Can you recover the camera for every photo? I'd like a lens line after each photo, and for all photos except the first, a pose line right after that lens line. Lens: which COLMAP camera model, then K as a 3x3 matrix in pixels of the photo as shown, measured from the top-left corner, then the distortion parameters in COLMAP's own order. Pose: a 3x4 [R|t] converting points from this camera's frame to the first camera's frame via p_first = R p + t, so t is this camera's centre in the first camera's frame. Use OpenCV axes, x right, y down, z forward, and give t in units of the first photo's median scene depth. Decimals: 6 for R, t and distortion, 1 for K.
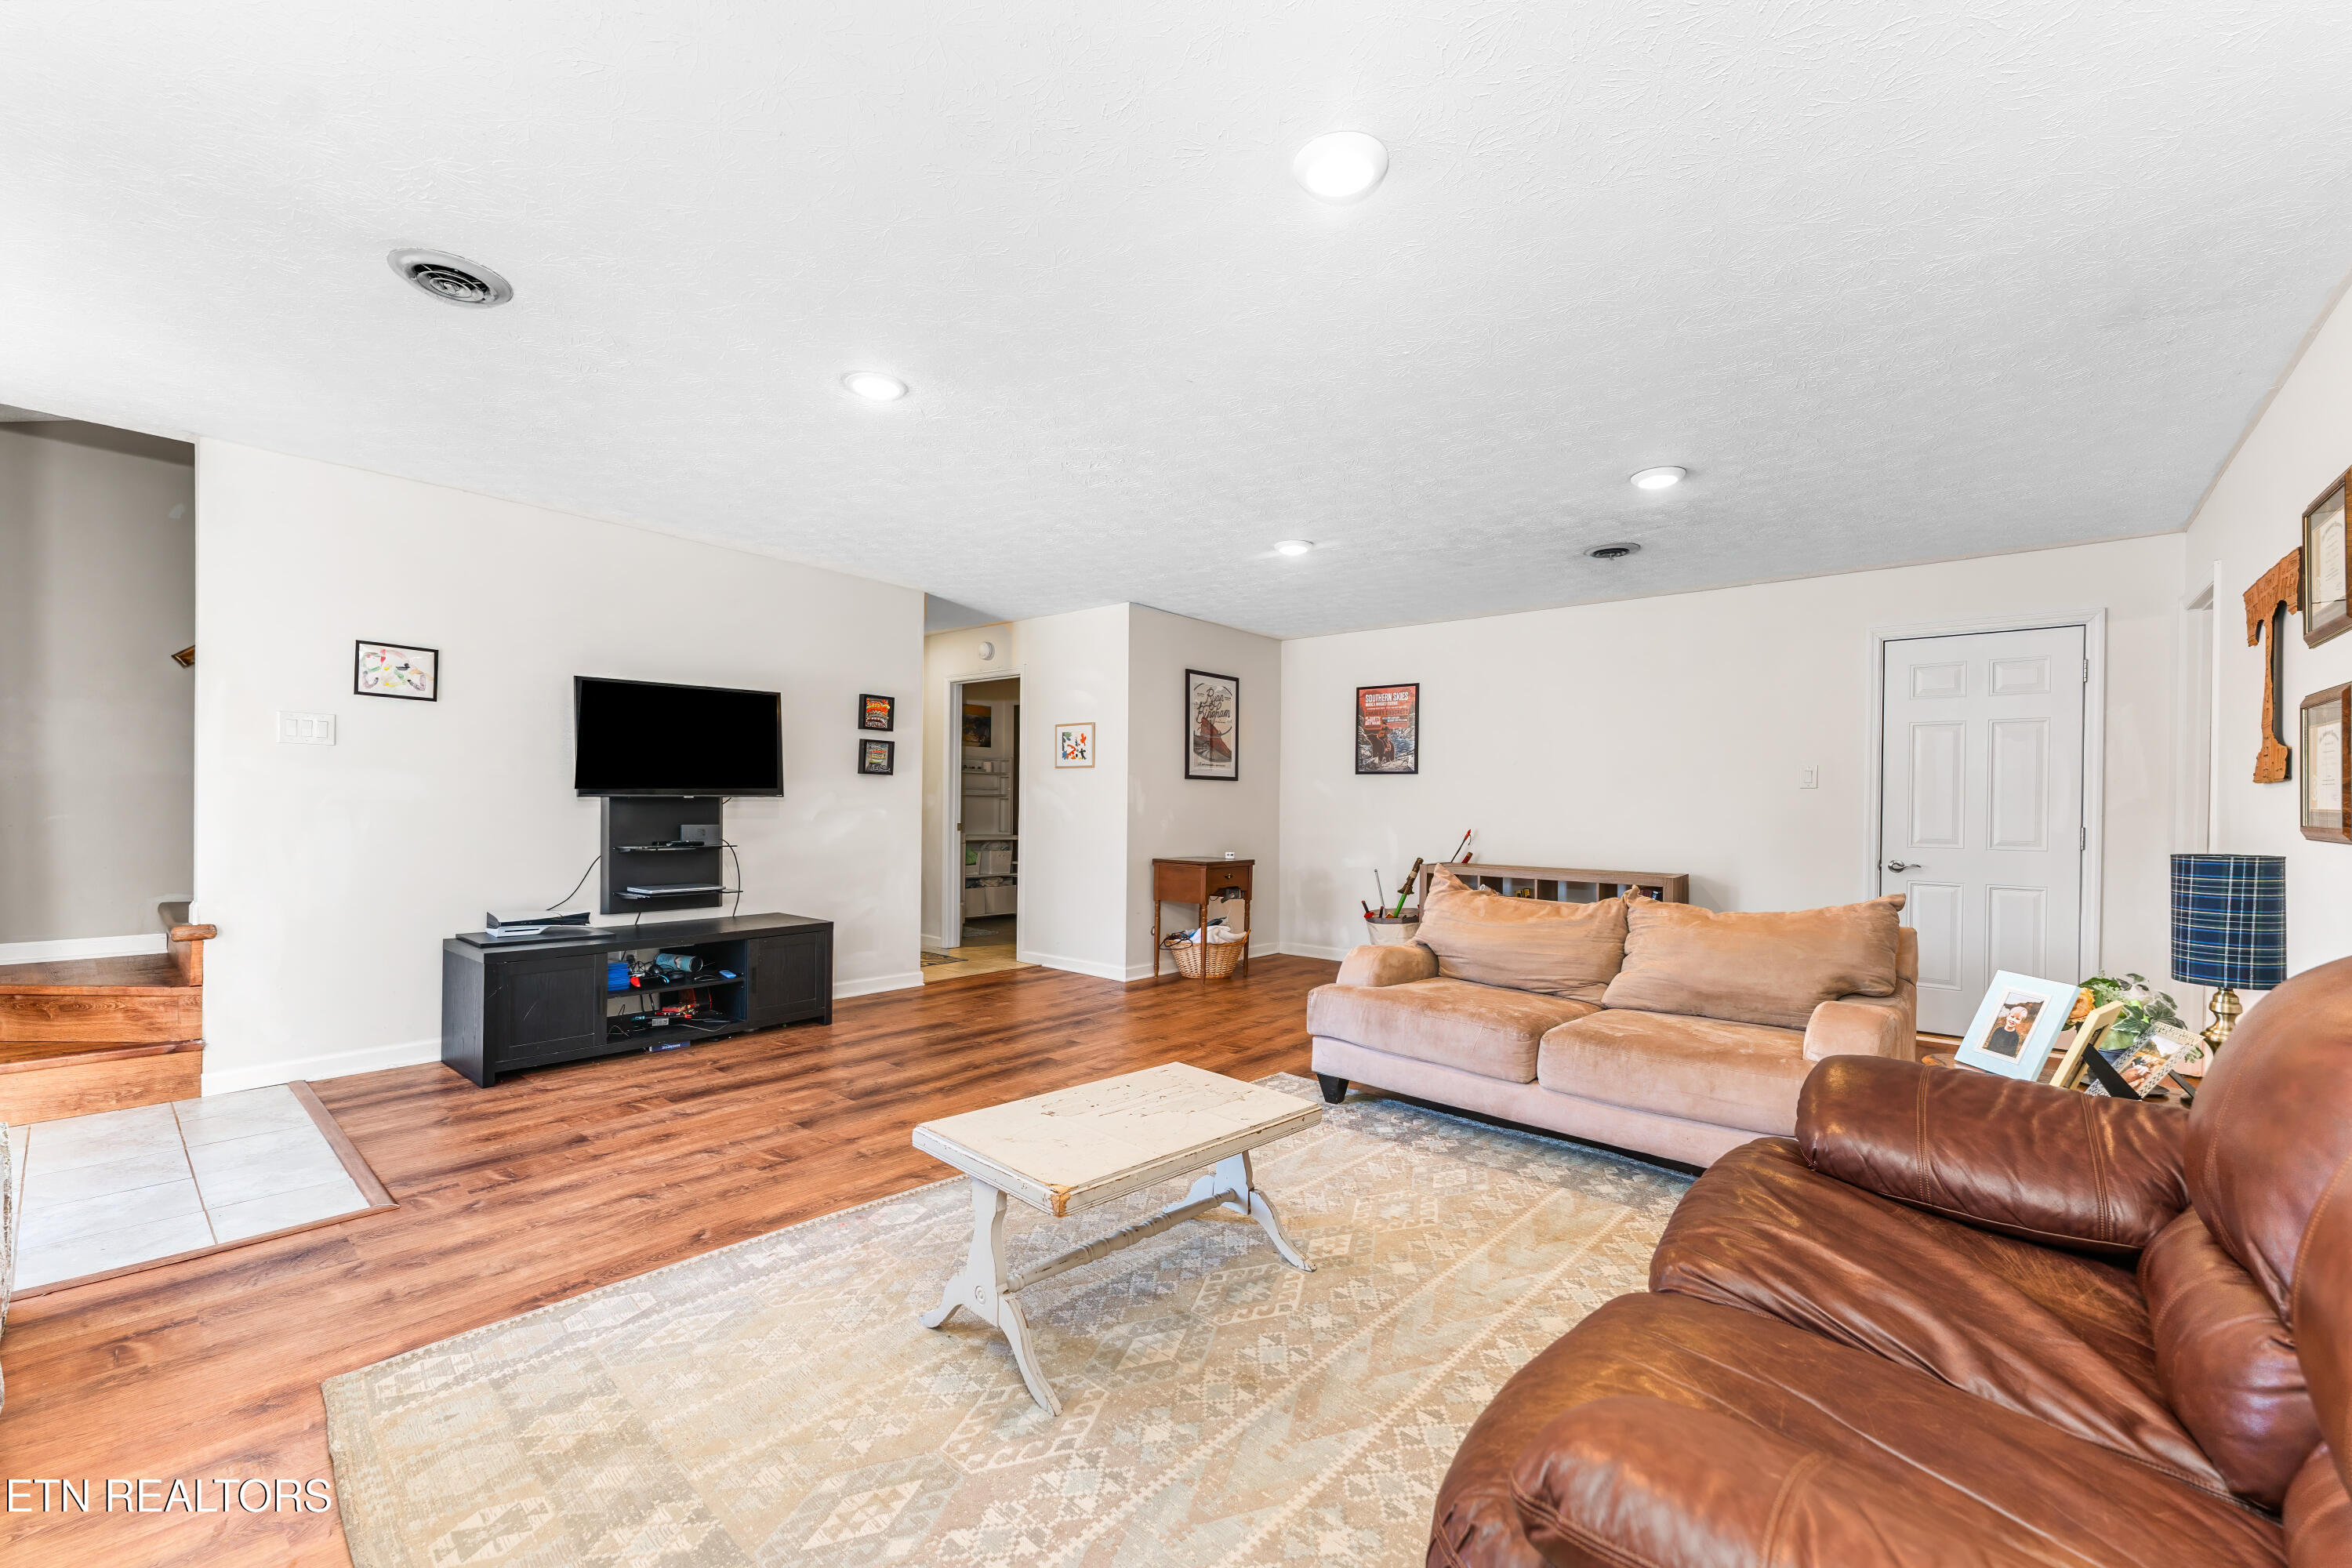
lens RADIAL K [[945.2, 0, 1173.2], [0, 945.2, 807.6], [0, 0, 1]] dist [0.000262, 0.000043]
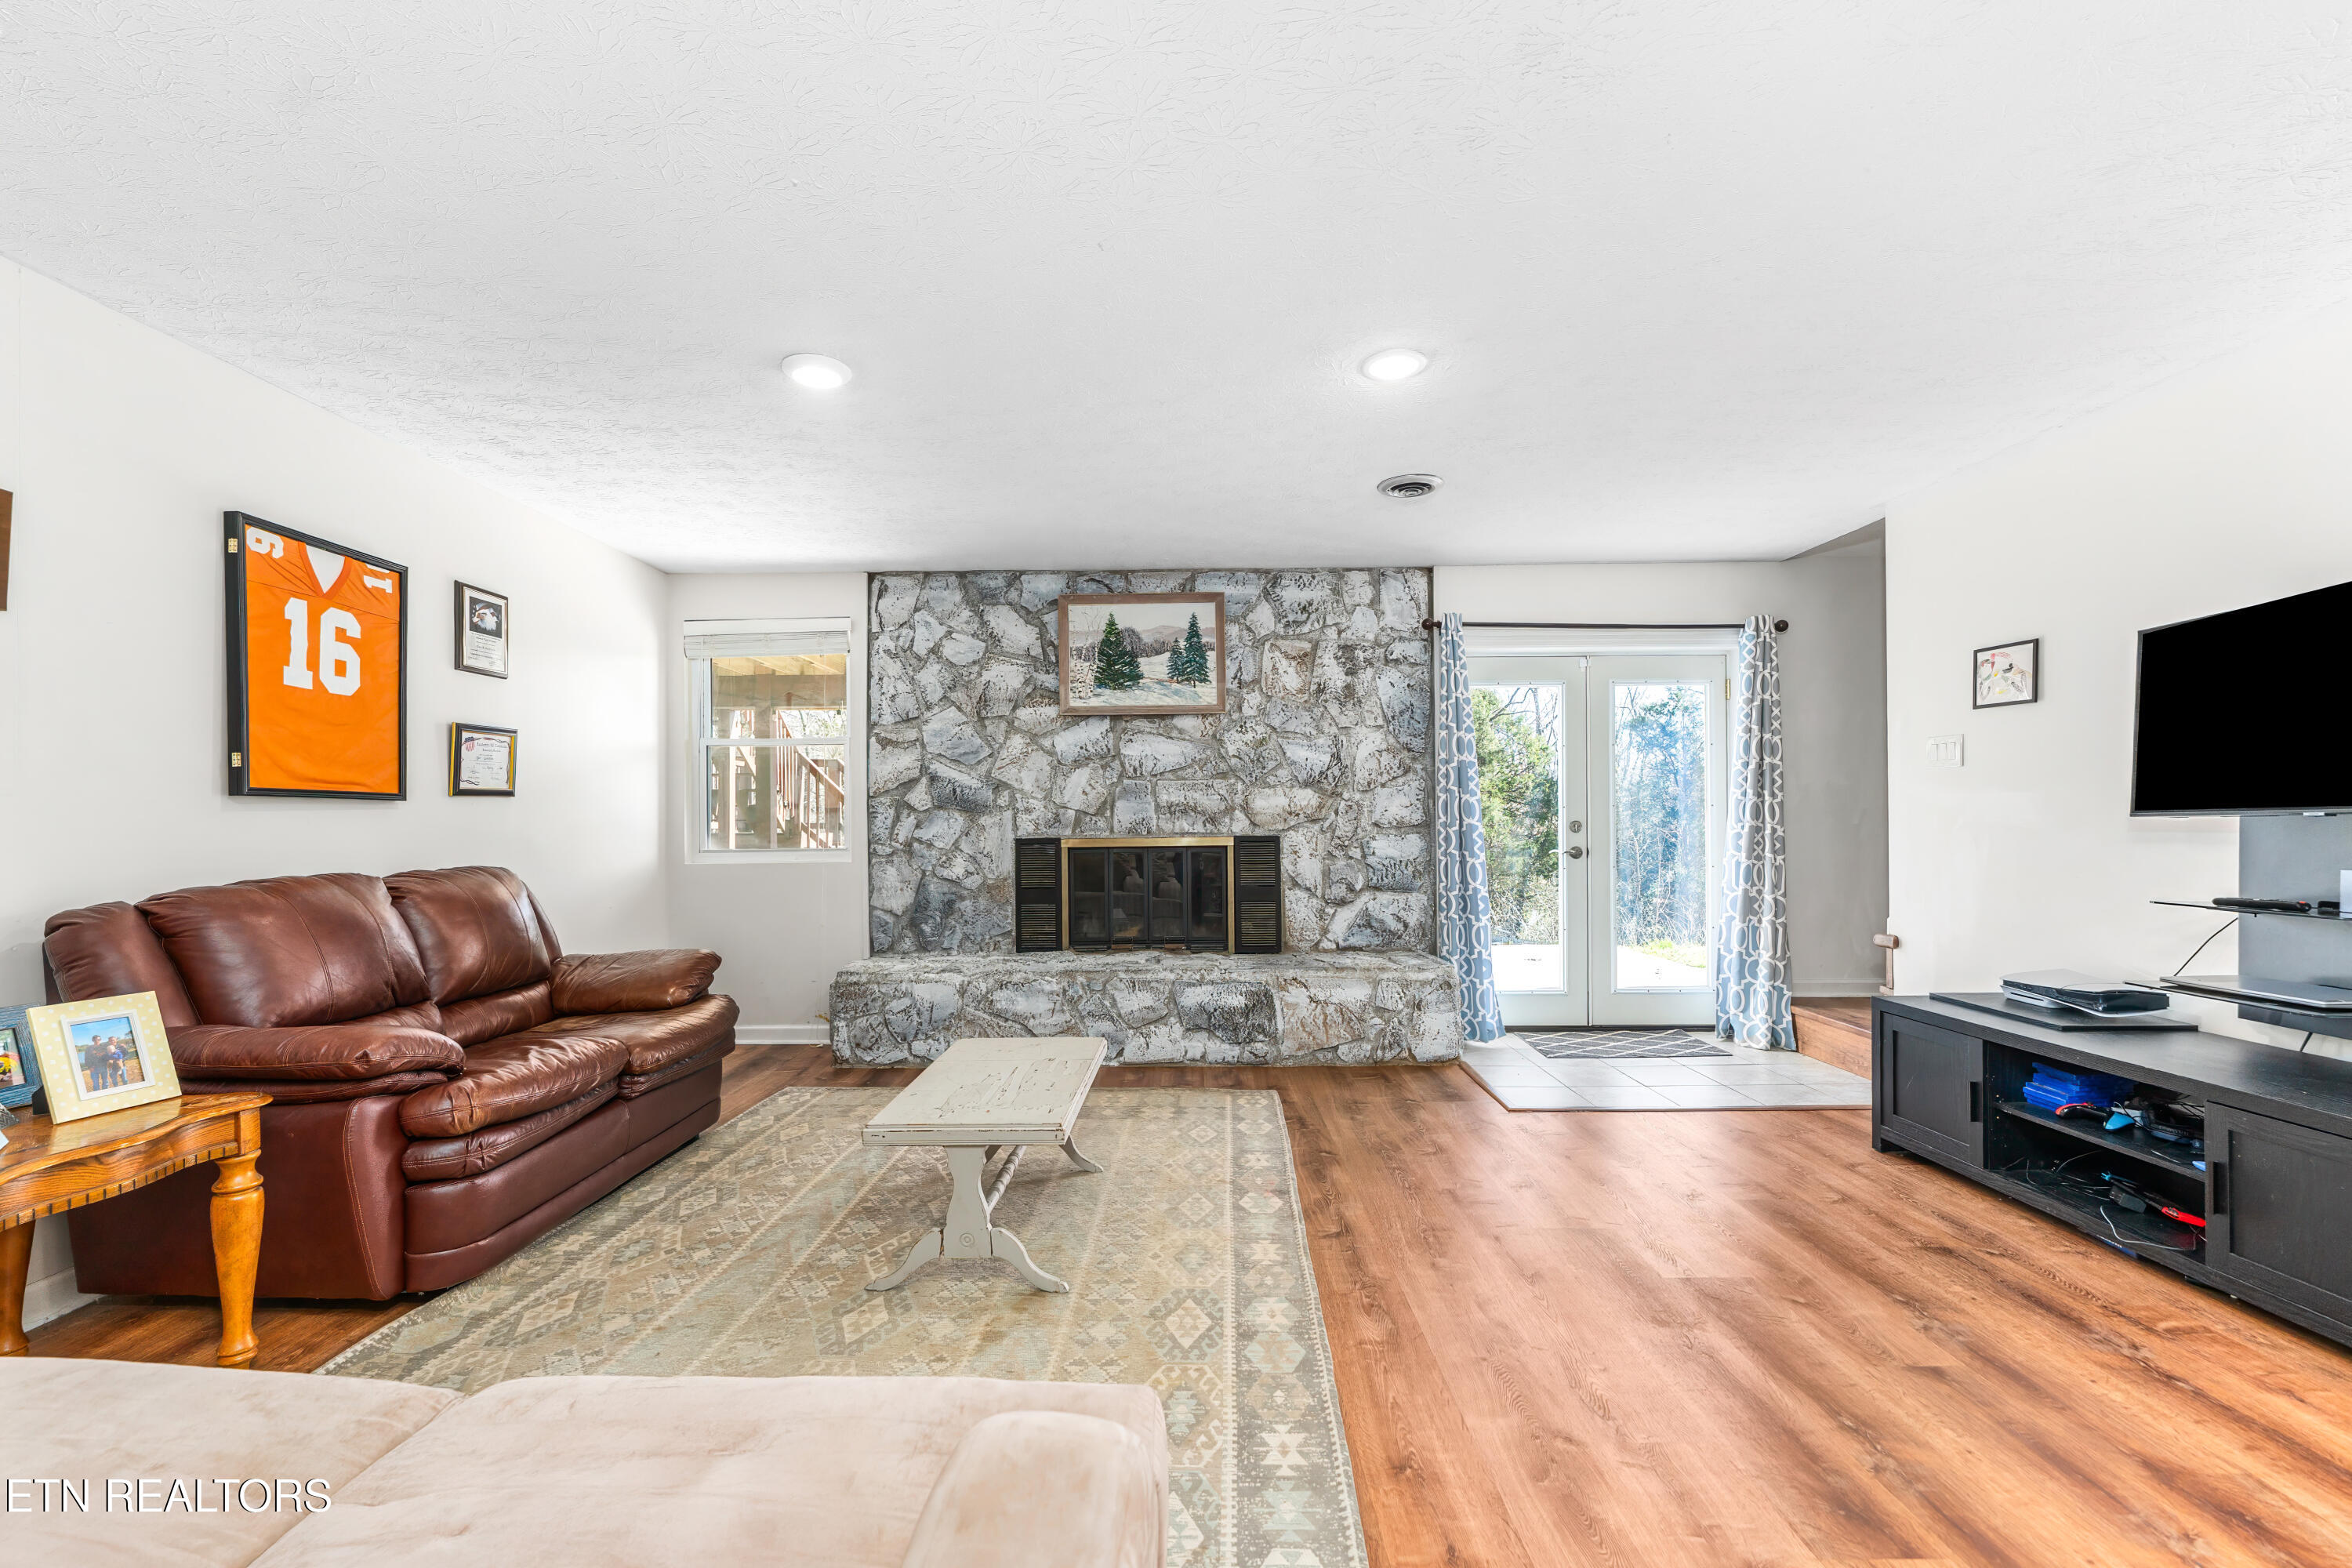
lens RADIAL K [[992.2, 0, 1173.8], [0, 992.2, 819.1], [0, 0, 1]] dist [0.000406, -0.000054]
pose [[-0.771027, -0.009530, -0.636731, 0.294241], [-0.008164, 0.999954, -0.005081, -0.001055], [0.636750, 0.001281, -0.771070, 1.039258]]
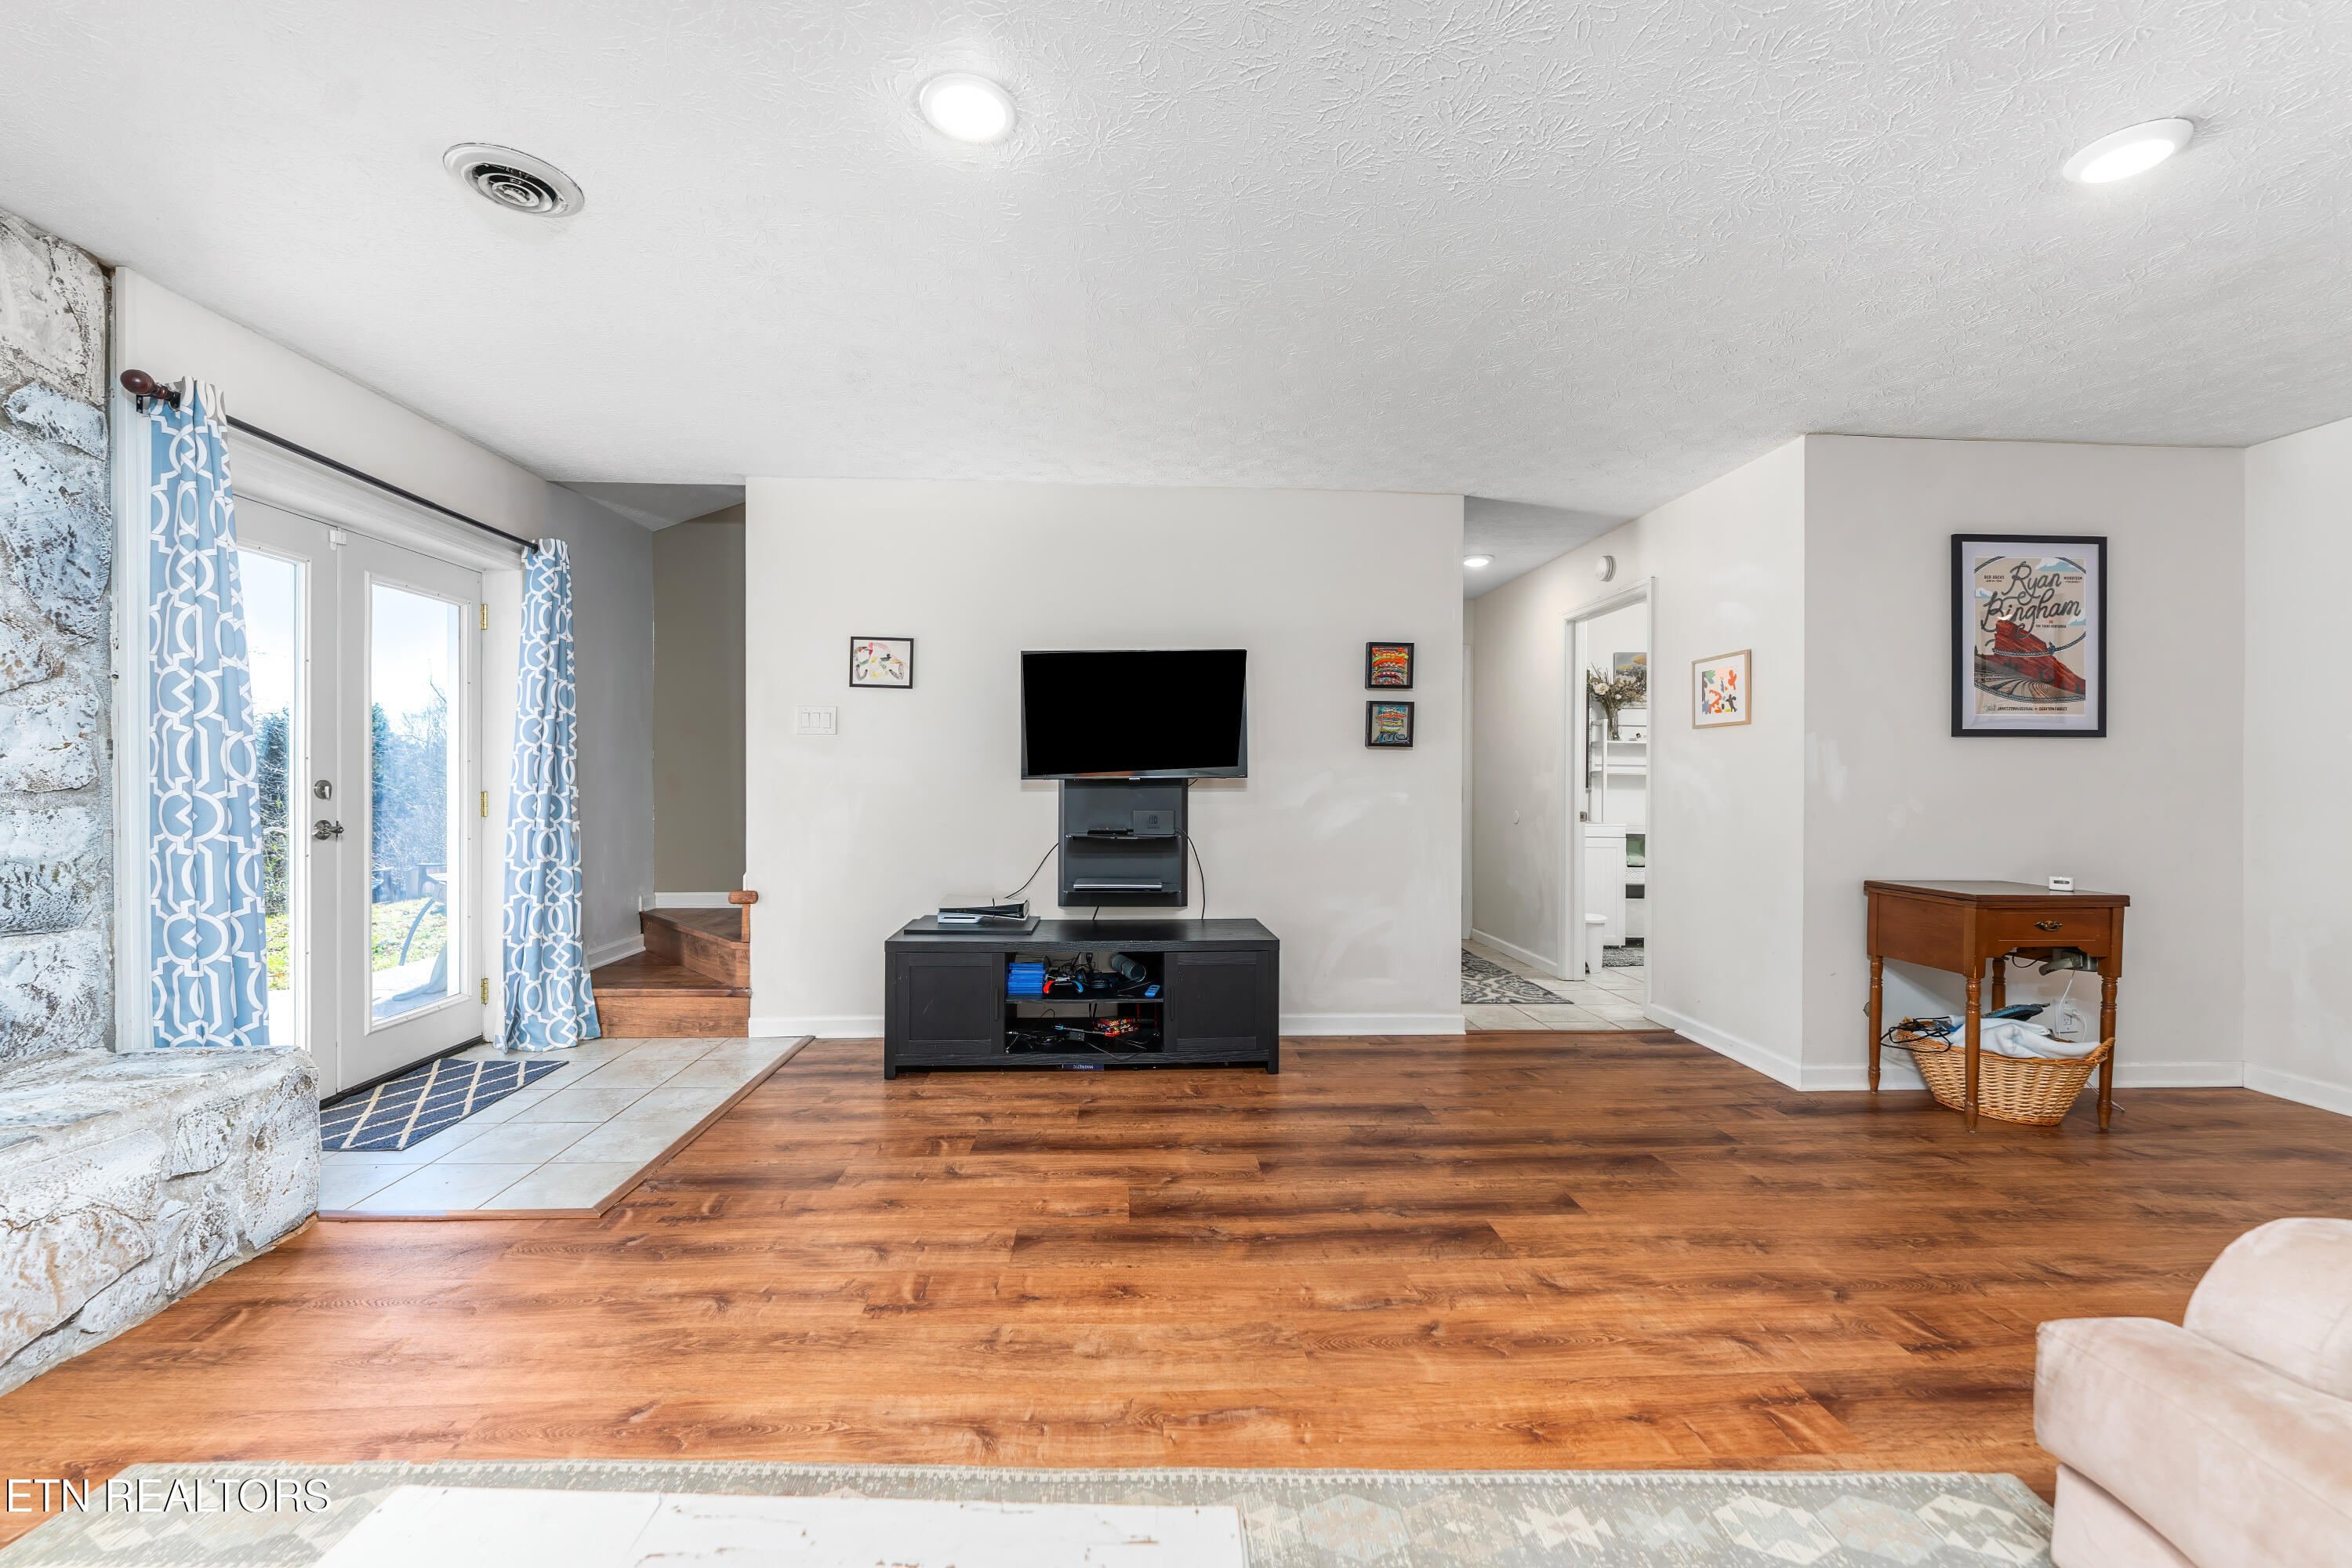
lens RADIAL K [[941.5, 0, 1176.0], [0, 941.5, 784.0], [0, 0, 1]] dist [-0.001284, -0.000090]
pose [[0.686029, -0.006540, -0.727545, 0.146097], [0.001627, 0.999971, -0.007455, 0.000212], [0.727572, 0.003930, 0.686020, 0.441788]]
